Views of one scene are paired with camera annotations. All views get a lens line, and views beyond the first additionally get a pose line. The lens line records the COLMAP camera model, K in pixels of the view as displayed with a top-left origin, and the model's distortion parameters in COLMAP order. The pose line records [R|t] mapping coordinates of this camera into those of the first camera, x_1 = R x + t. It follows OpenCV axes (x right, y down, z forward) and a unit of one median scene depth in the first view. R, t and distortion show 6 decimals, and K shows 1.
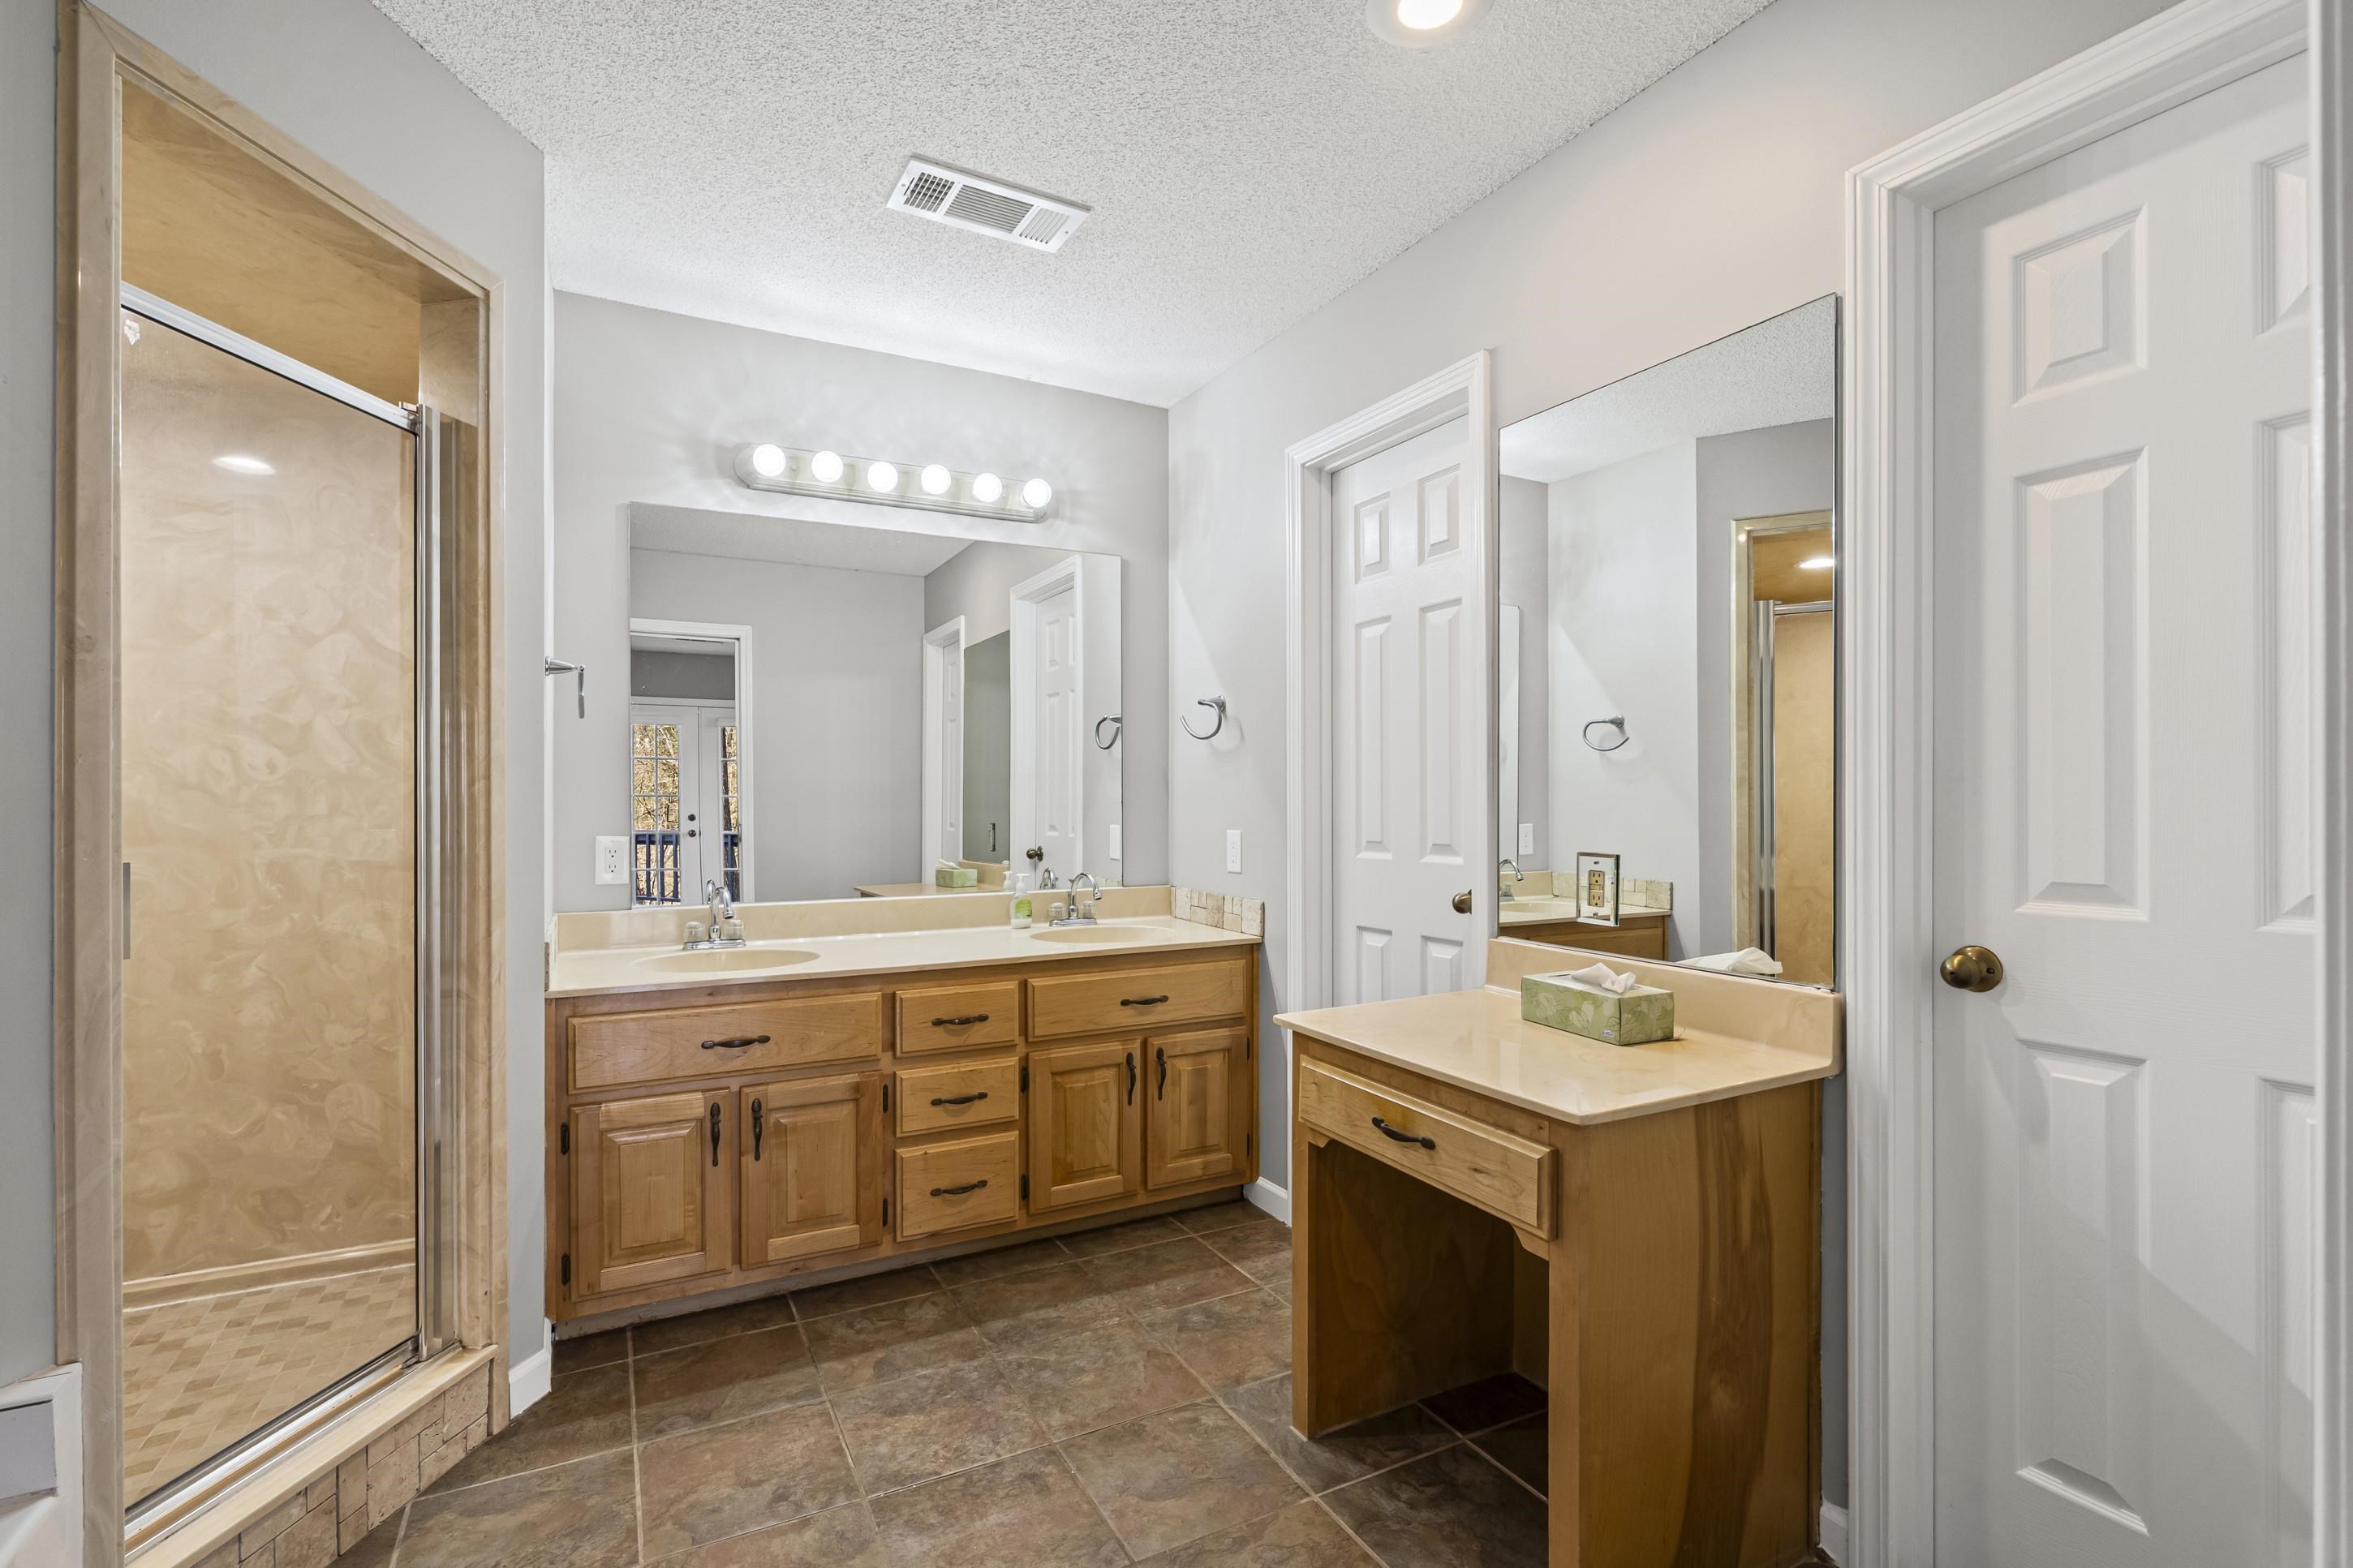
lens RADIAL K [[1073.1, 0, 1156.6], [0, 1073.1, 808.3], [0, 0, 1]] dist [-0.001255, 0.000439]
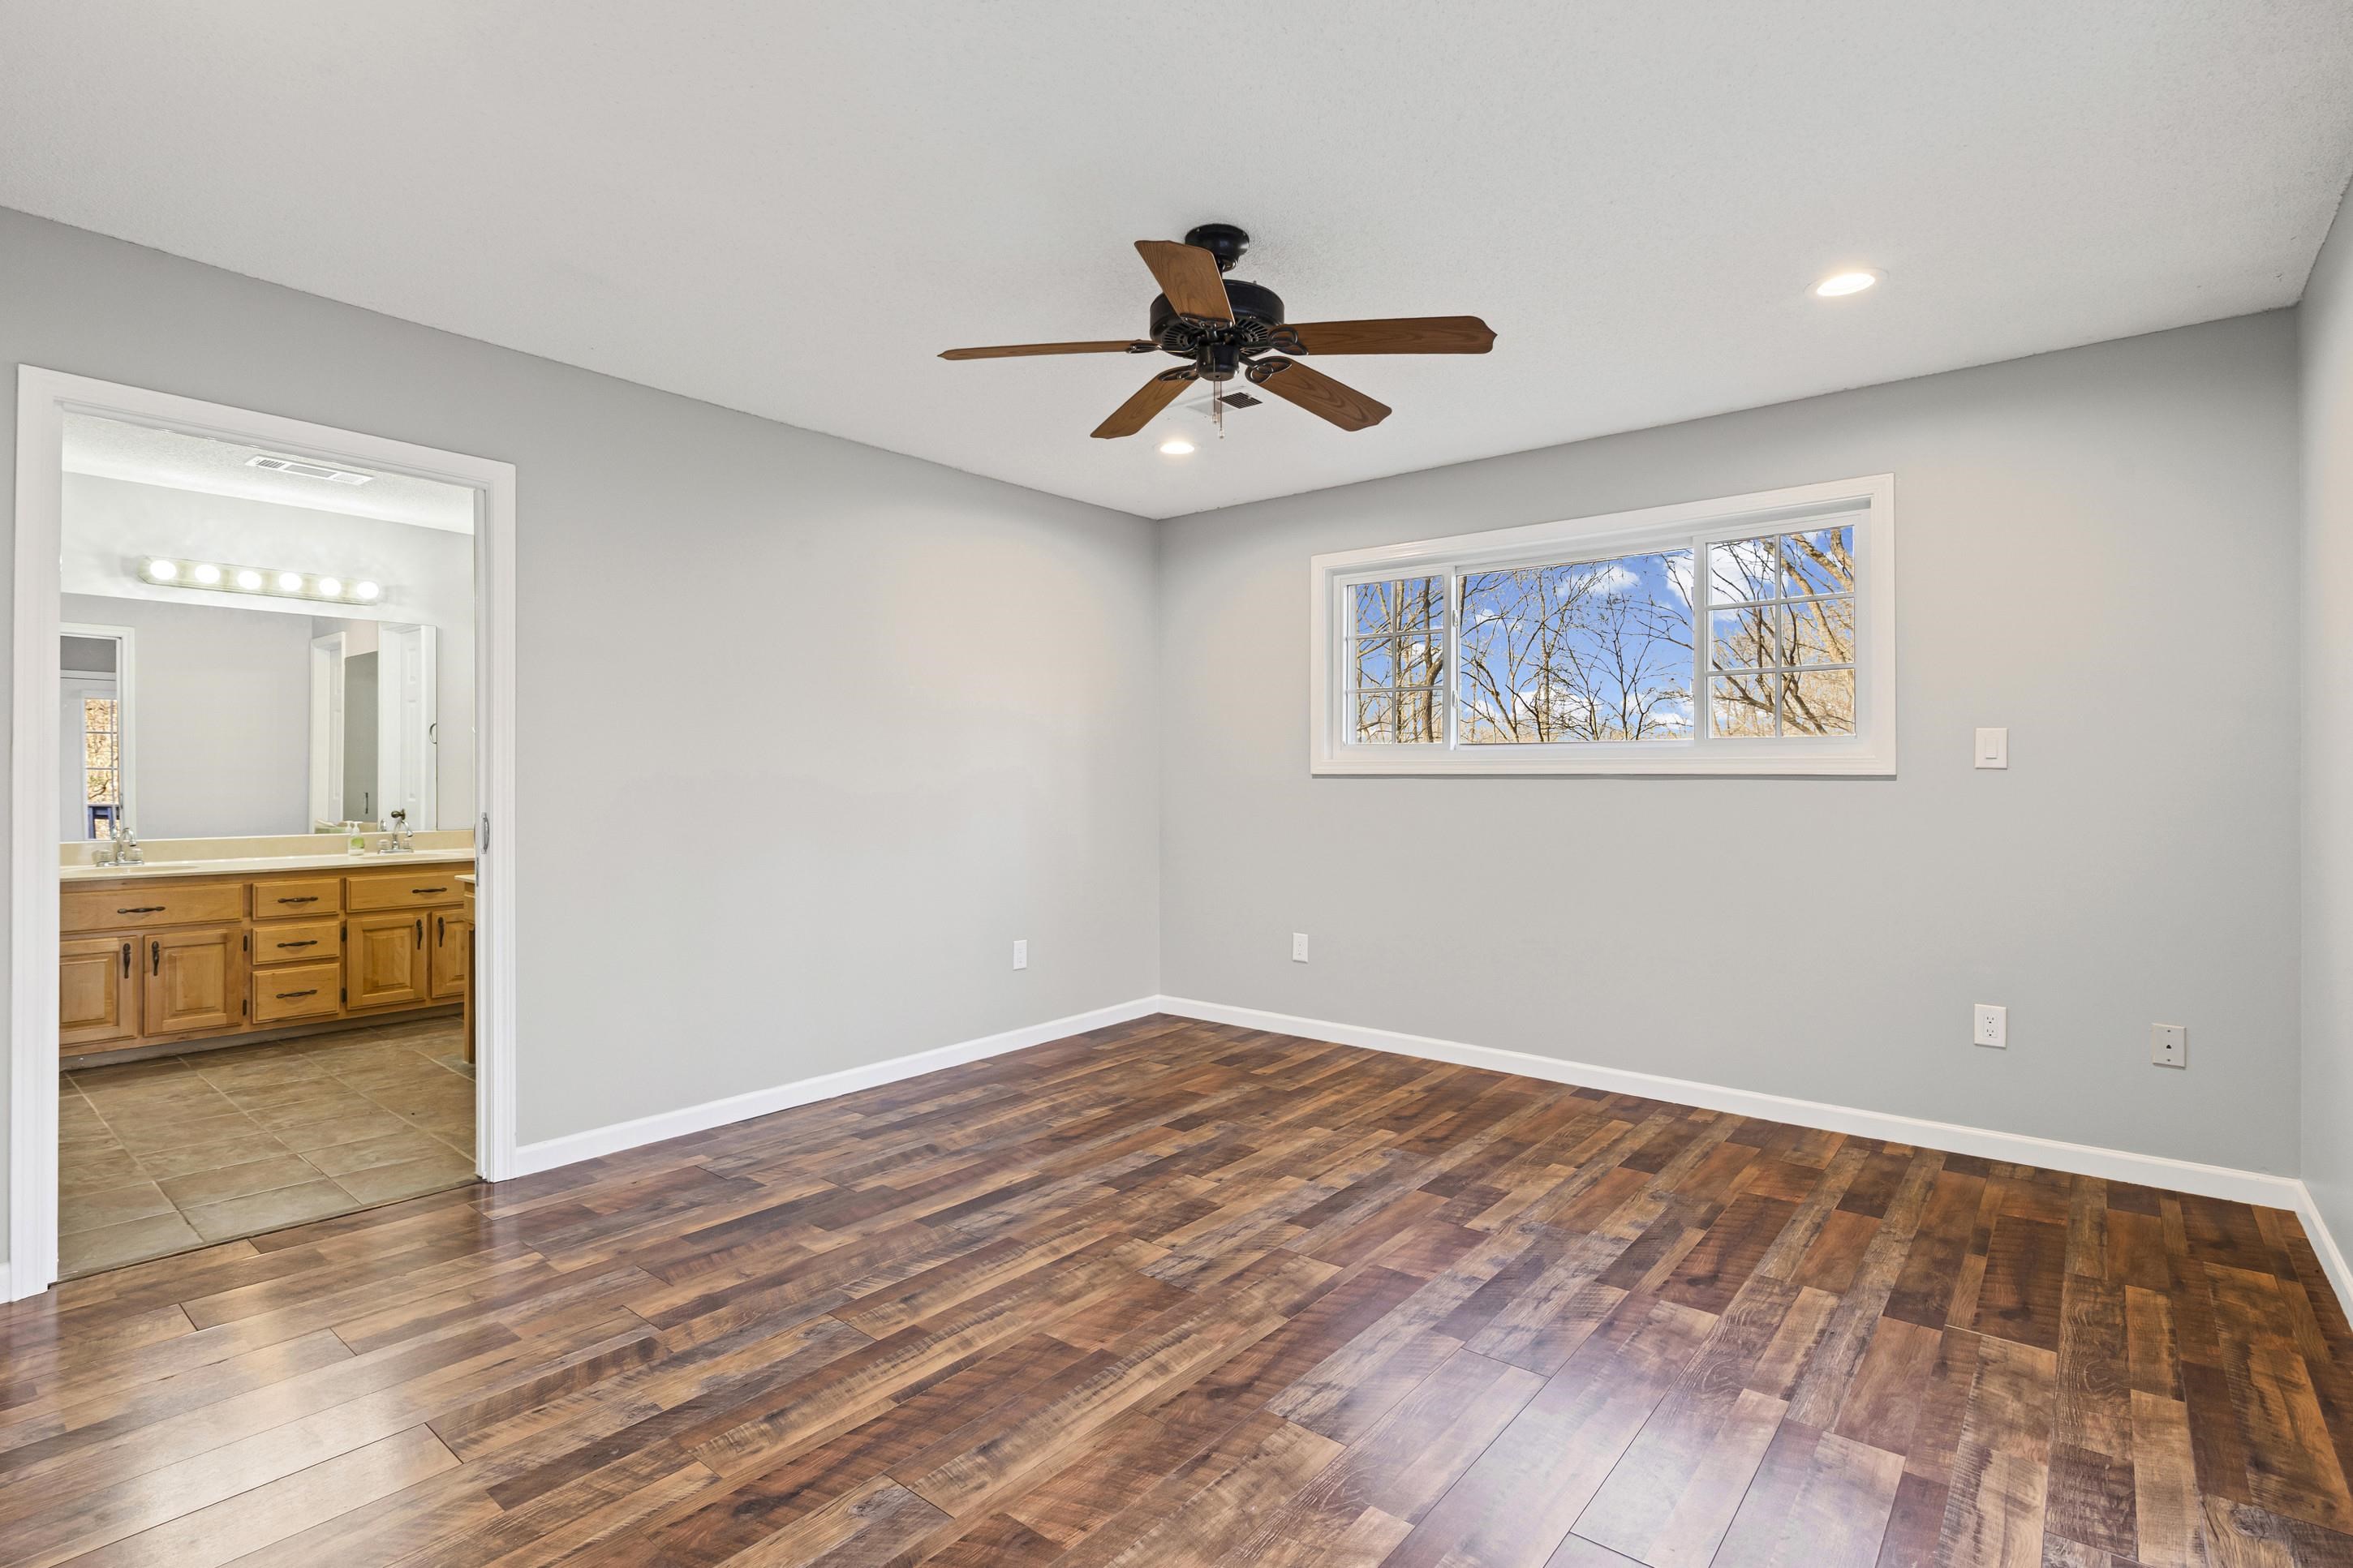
lens RADIAL K [[1133.6, 0, 1176.5], [0, 1133.6, 784.0], [0, 0, 1]] dist [-0.001030, -0.000190]
pose [[0.920558, 0.004881, 0.390575, 0.416836], [-0.005577, 0.999984, 0.000648, -0.005405], [-0.390566, -0.002775, 0.920571, -1.281538]]
